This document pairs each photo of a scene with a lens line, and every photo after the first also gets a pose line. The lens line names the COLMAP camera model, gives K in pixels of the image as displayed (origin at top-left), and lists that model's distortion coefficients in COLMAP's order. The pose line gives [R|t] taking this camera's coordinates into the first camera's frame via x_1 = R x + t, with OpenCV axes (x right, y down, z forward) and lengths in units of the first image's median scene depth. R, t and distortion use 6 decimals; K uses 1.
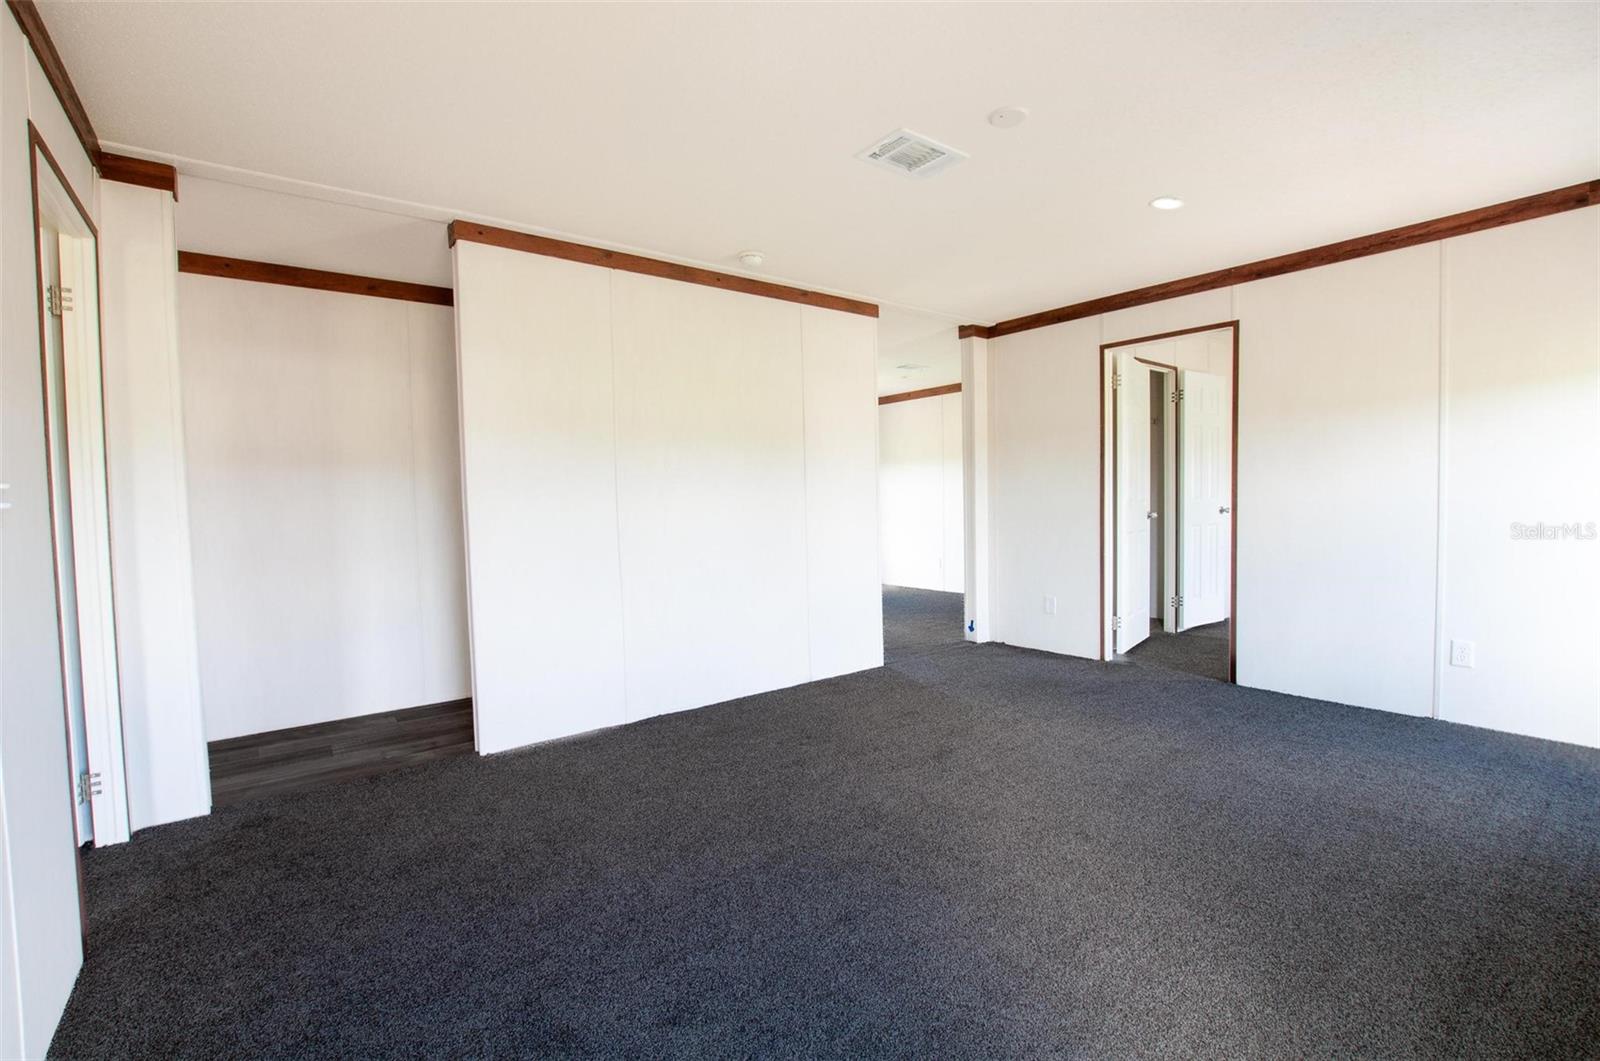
lens RADIAL K [[710.6, 0, 800.9], [0, 710.6, 535.1], [0, 0, 1]] dist [-0.036250, 0.008207]
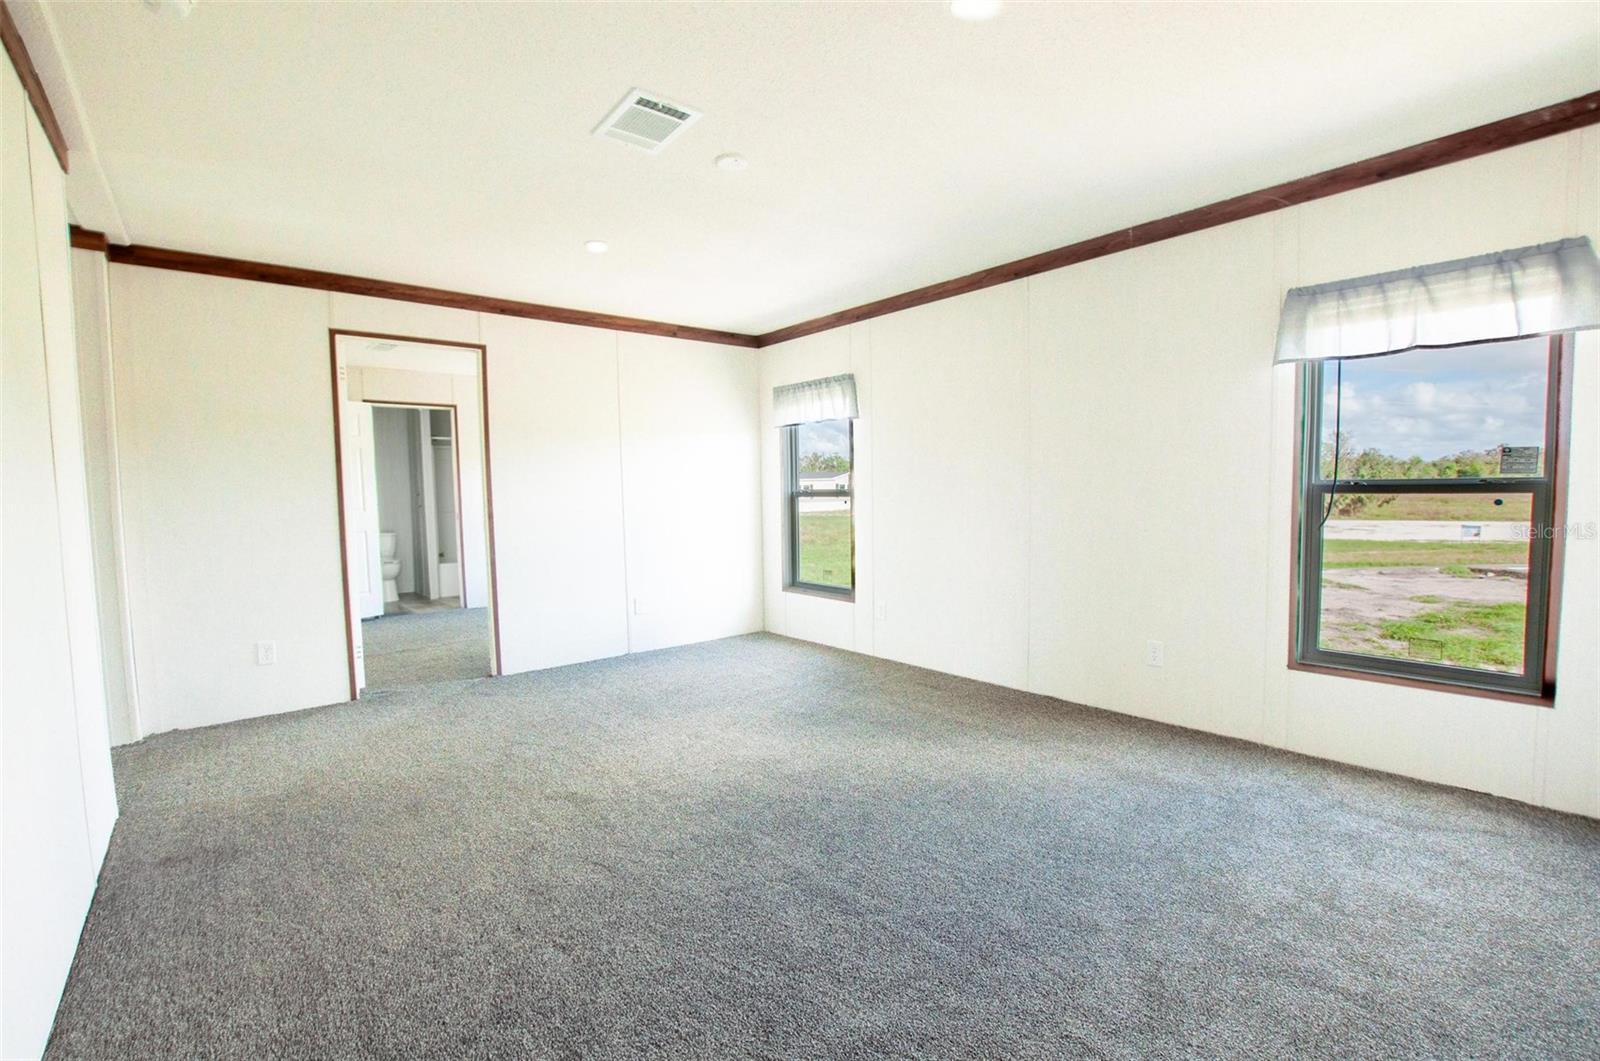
lens RADIAL K [[705.6, 0, 794.4], [0, 705.6, 530.1], [0, 0, 1]] dist [-0.037425, 0.007678]
pose [[-0.030318, -0.031170, 0.999054, -0.558104], [0.073718, 0.996722, 0.033334, -0.020438], [-0.996818, 0.074659, -0.027920, 0.635018]]
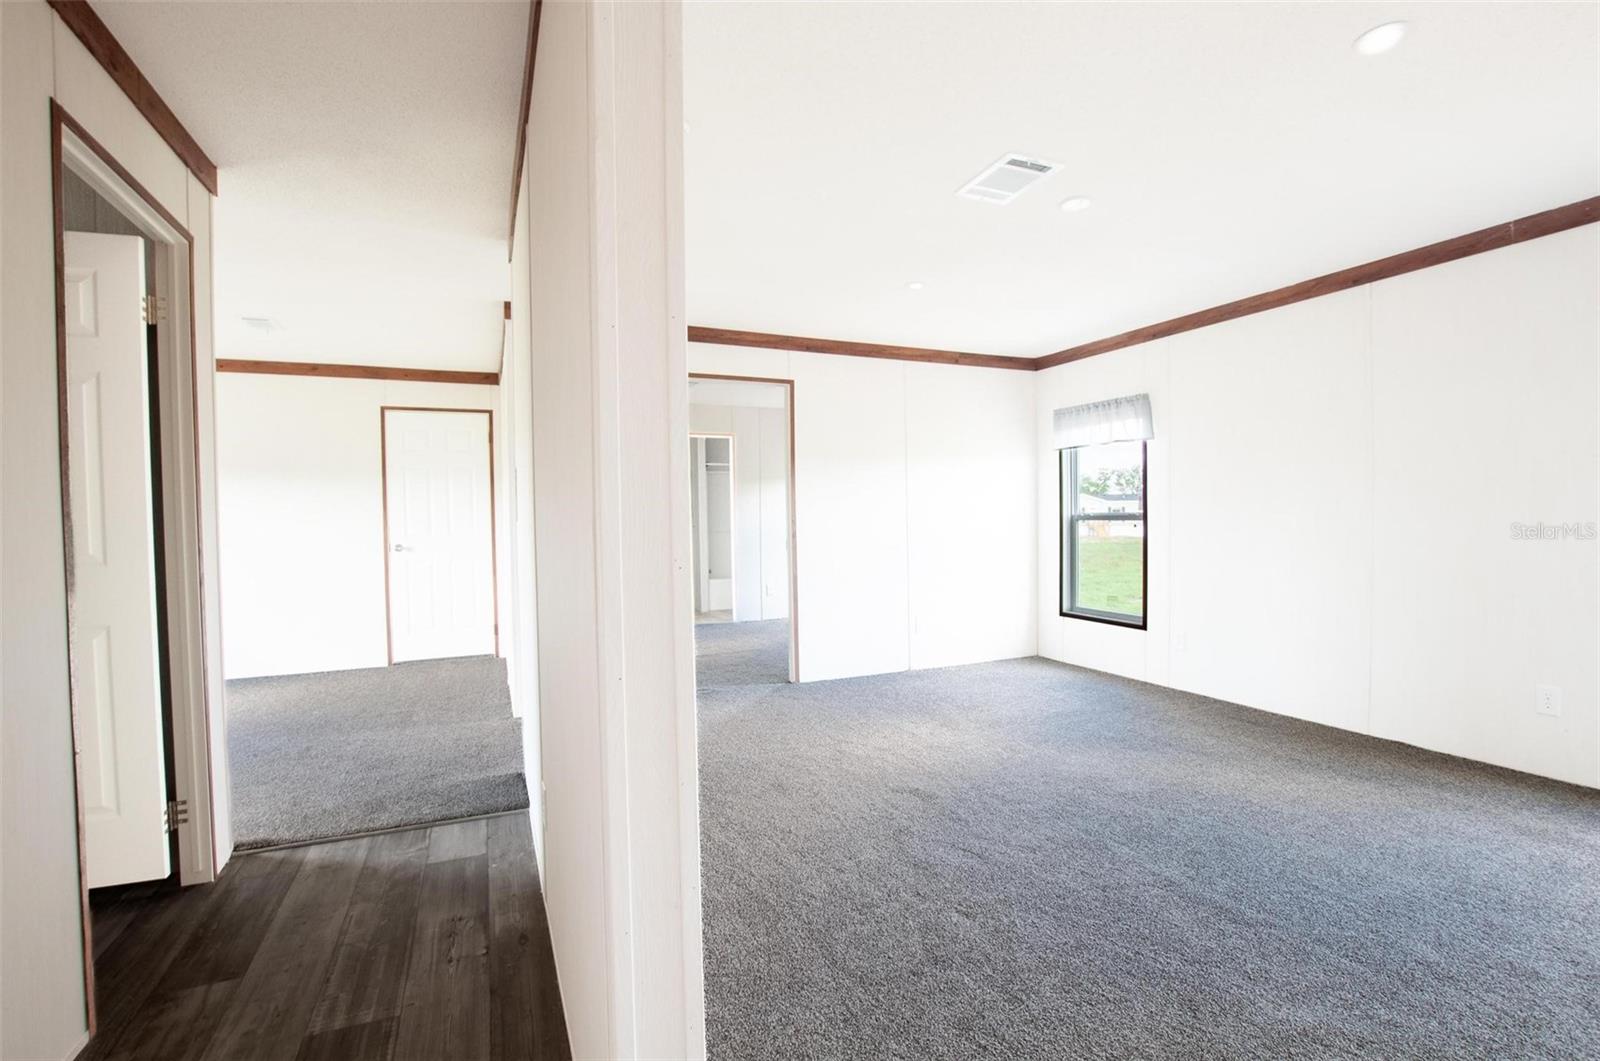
lens RADIAL K [[724.7, 0, 800.4], [0, 724.7, 534.1], [0, 0, 1]] dist [-0.036767, 0.007978]
pose [[0.251151, -0.002201, 0.967945, -0.659418], [0.060508, 0.998077, -0.013430, -0.026323], [-0.966055, 0.061941, 0.250802, 0.770208]]
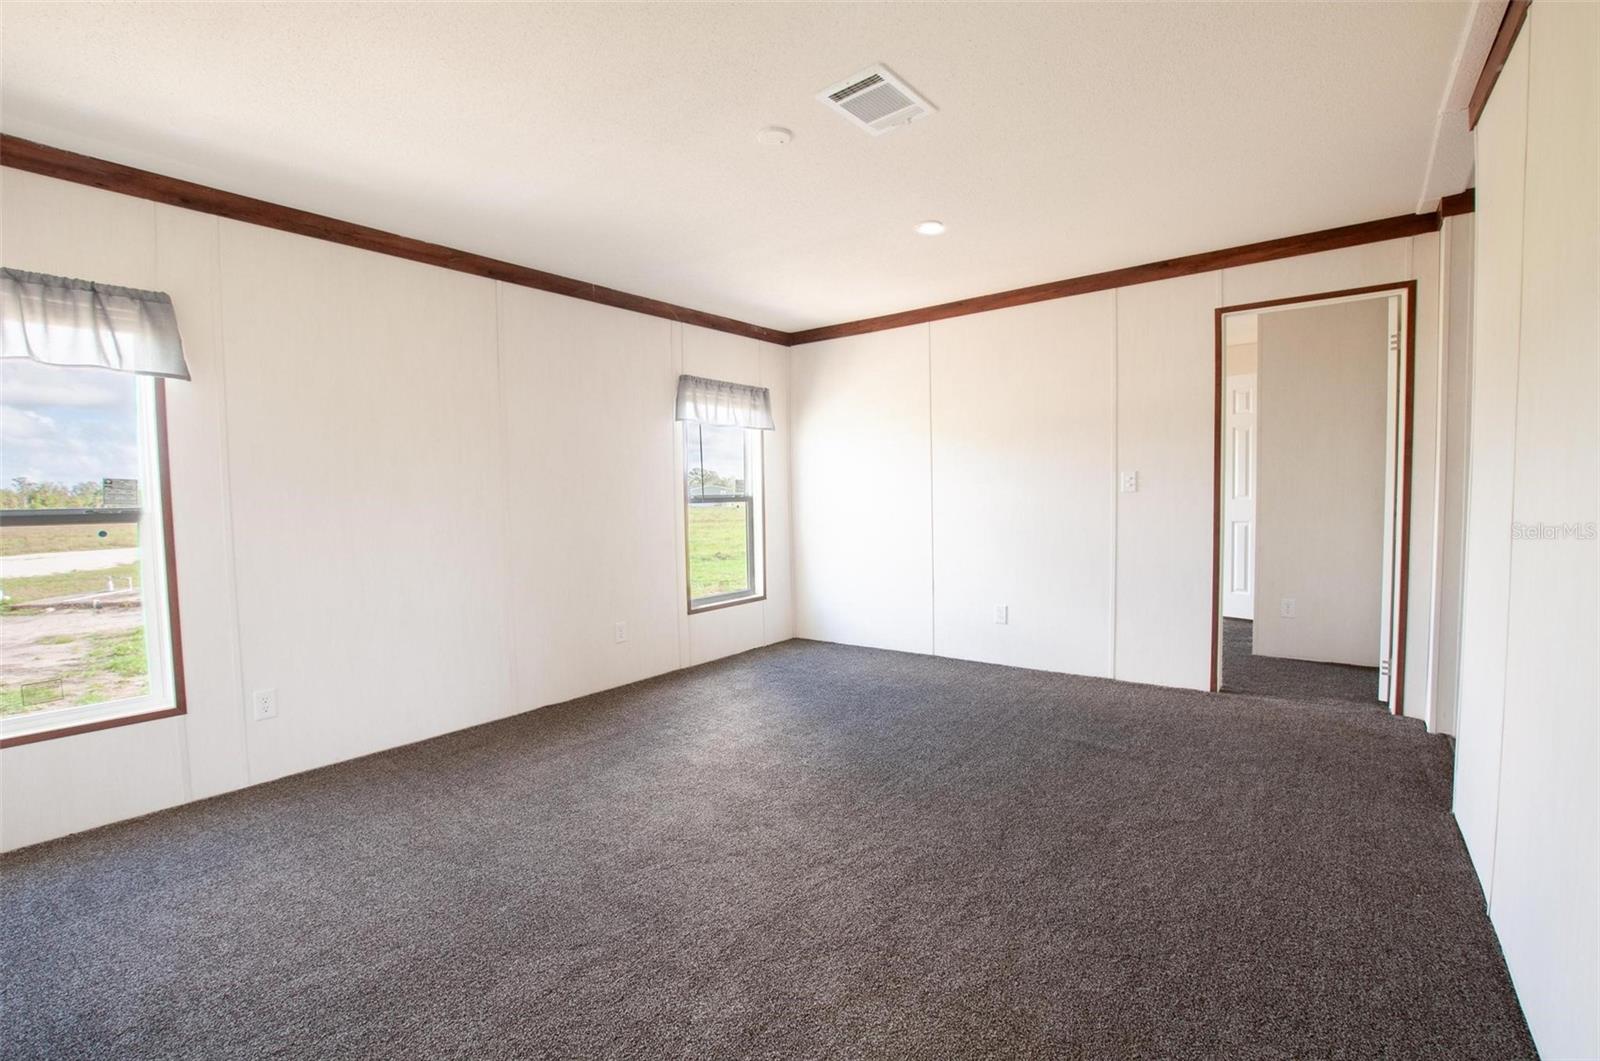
lens RADIAL K [[705.6, 0, 794.4], [0, 705.6, 530.1], [0, 0, 1]] dist [-0.037425, 0.007678]
pose [[-0.969943, 0.055565, -0.236904, 0.359342], [0.030389, 0.993618, 0.108628, -0.080167], [0.241428, 0.098163, -0.965441, 1.348614]]
